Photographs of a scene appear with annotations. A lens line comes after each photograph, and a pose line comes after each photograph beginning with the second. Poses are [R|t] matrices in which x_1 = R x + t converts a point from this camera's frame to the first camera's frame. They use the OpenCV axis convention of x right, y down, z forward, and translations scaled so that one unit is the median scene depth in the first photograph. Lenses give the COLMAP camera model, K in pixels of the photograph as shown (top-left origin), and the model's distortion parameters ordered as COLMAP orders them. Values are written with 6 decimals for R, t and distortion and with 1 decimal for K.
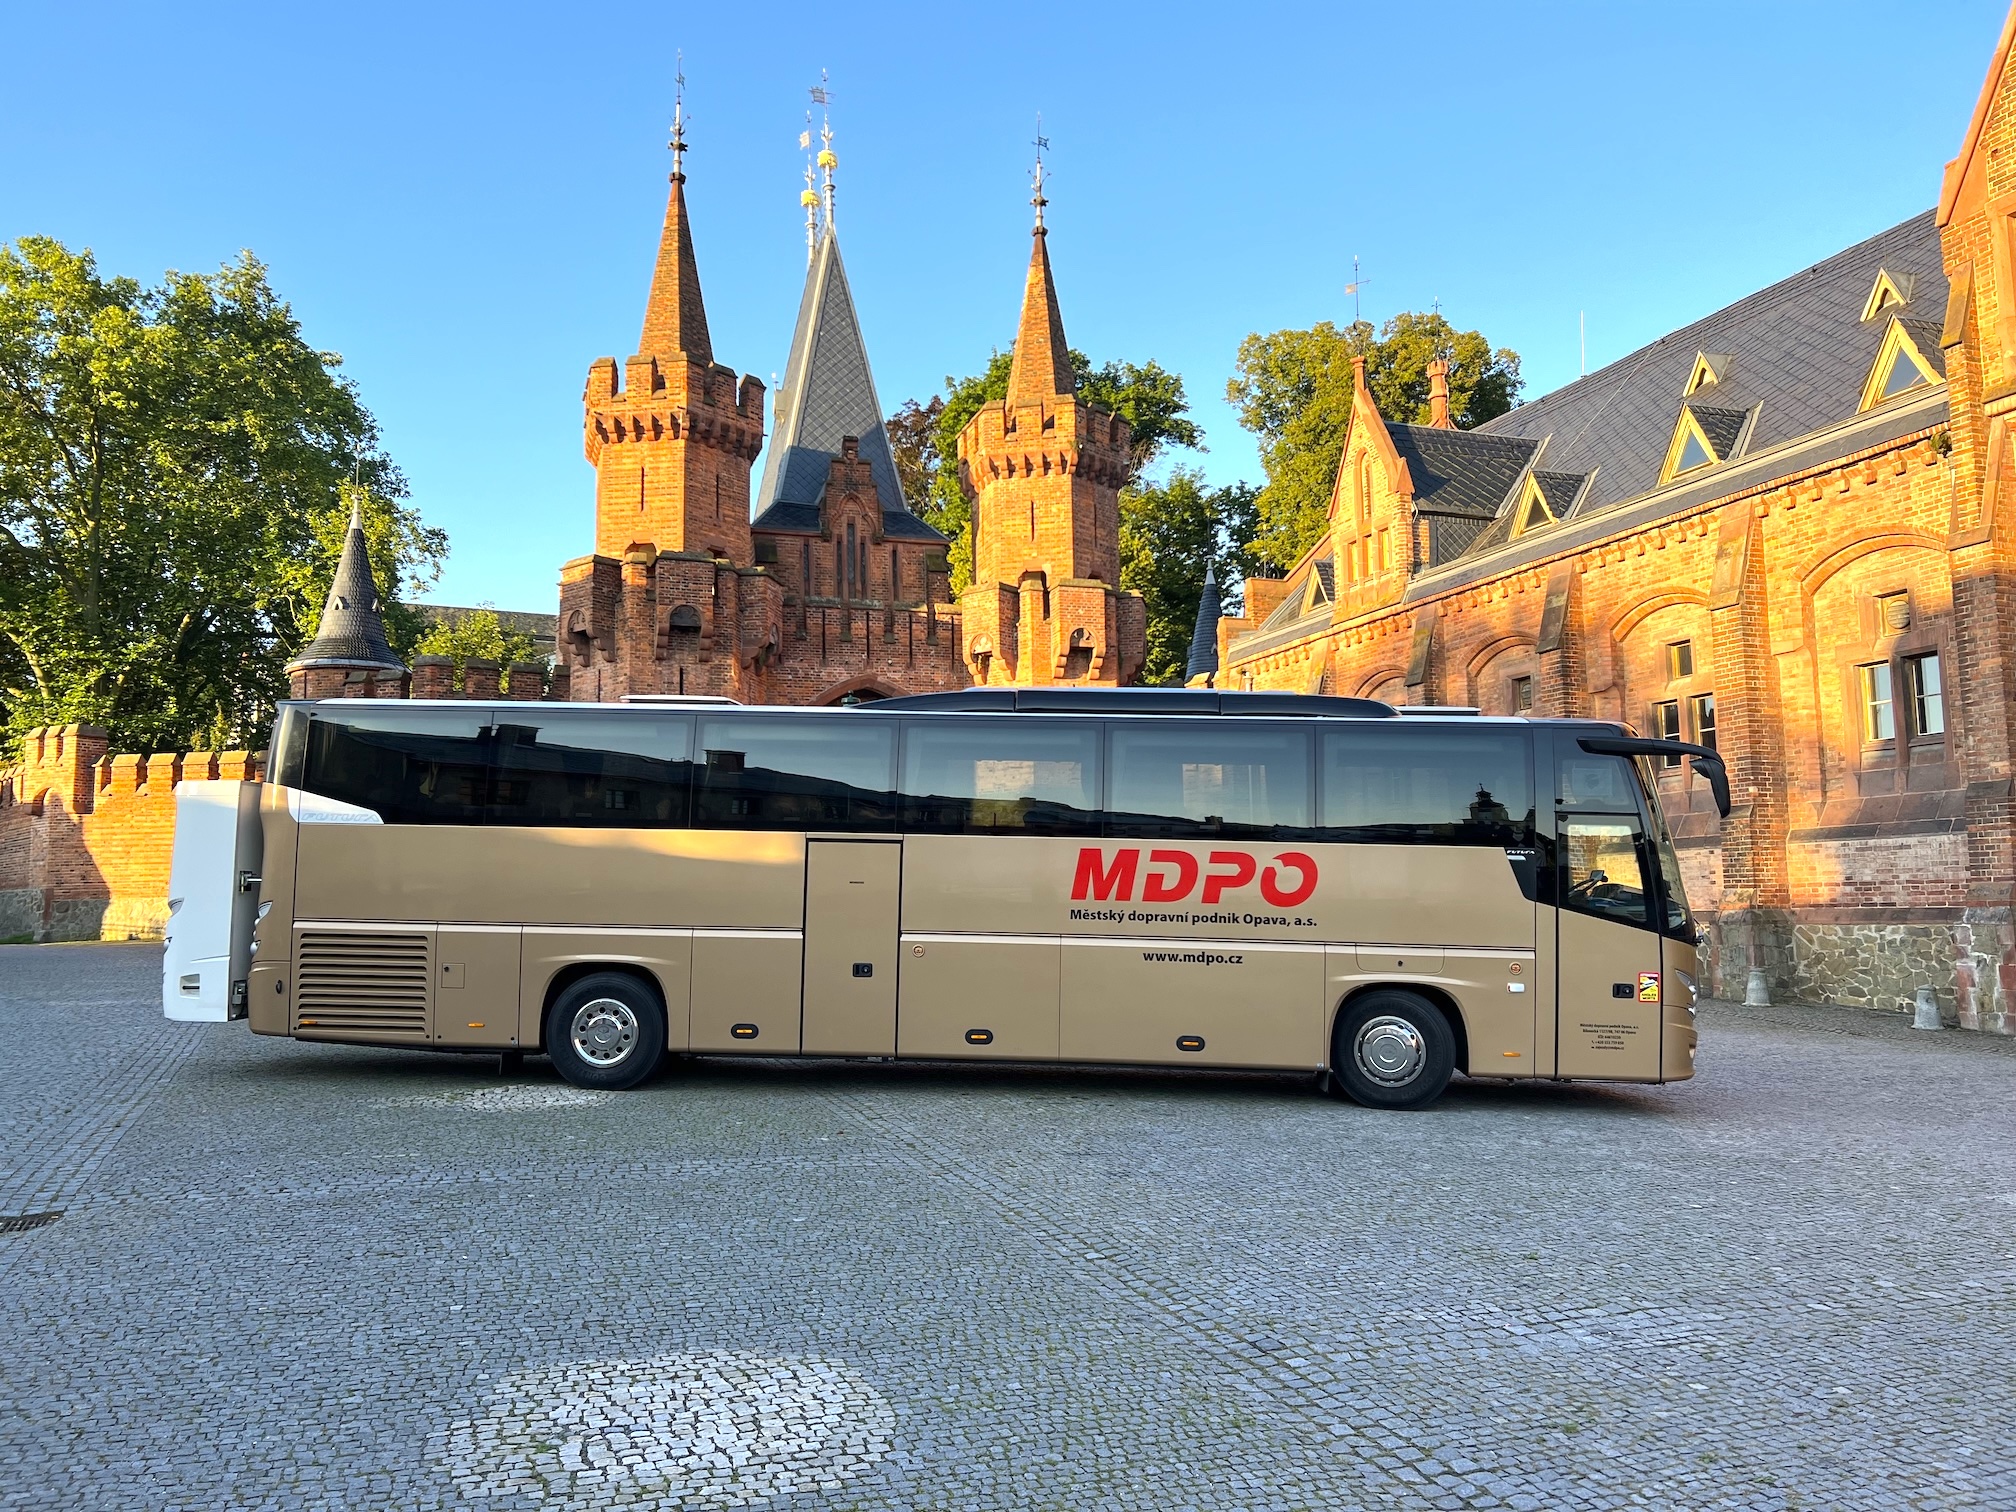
lens RADIAL K [[1627.8, 0, 1020.7], [0, 1627.8, 741.5], [0, 0, 1]] dist [0.115103, -0.088957]
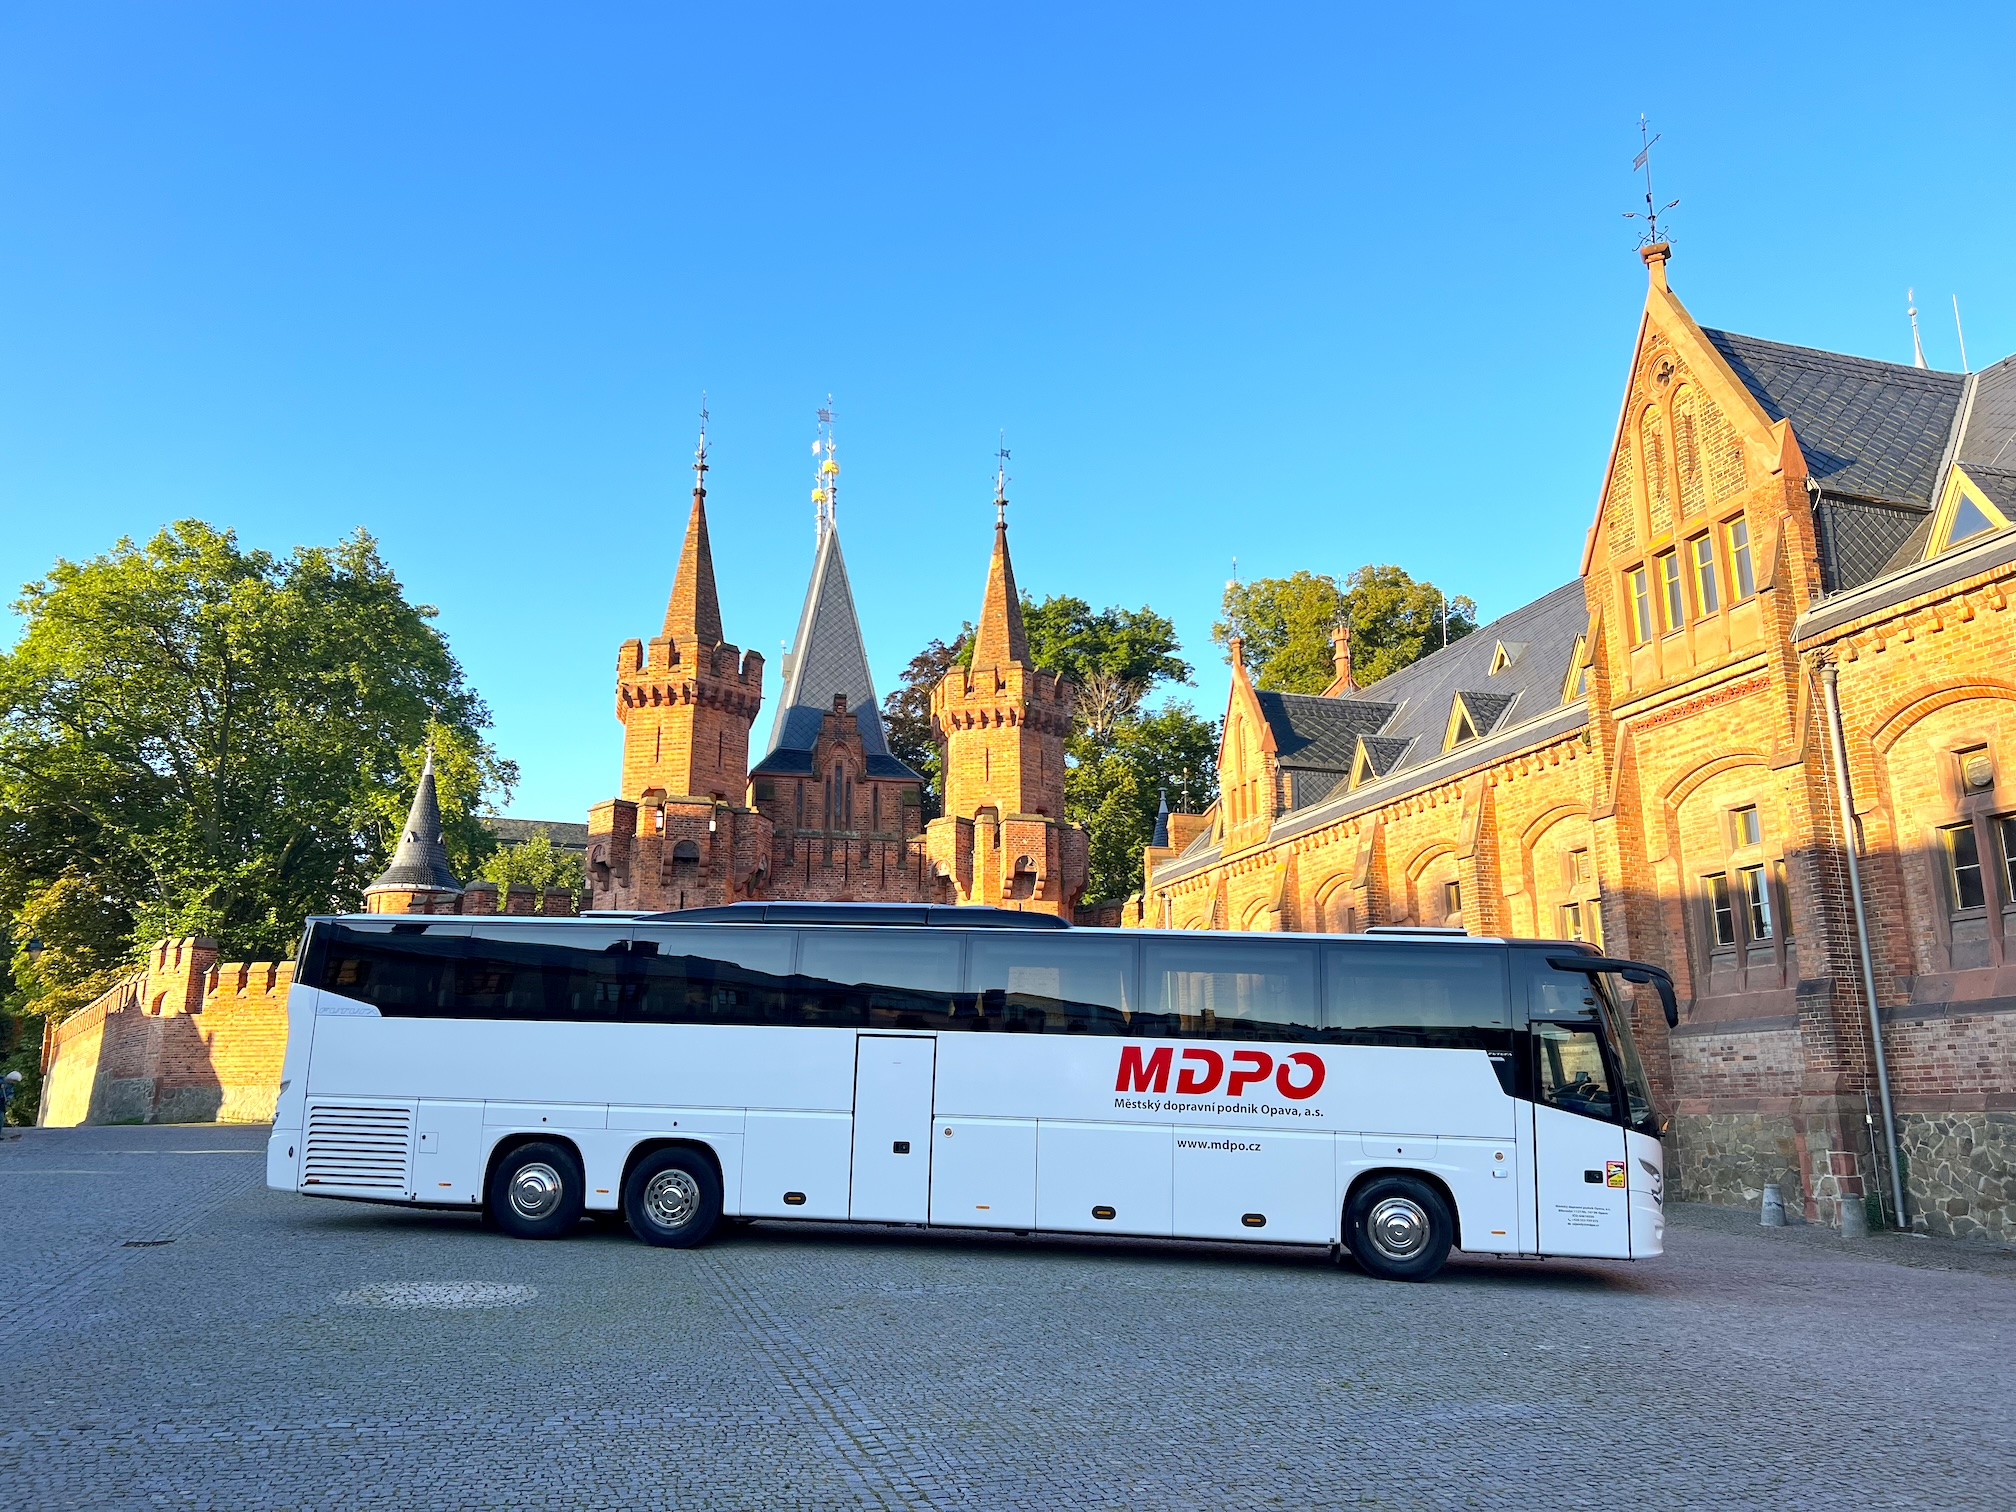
lens RADIAL K [[1520.6, 0, 1008.0], [0, 1520.6, 756.0], [0, 0, 1]] dist [0.090167, -0.103702]
pose [[0.999519, -0.001364, -0.030997, 0.054404], [-0.002363, 0.992787, -0.119869, -0.008191], [0.030937, 0.119885, 0.992306, -0.098586]]
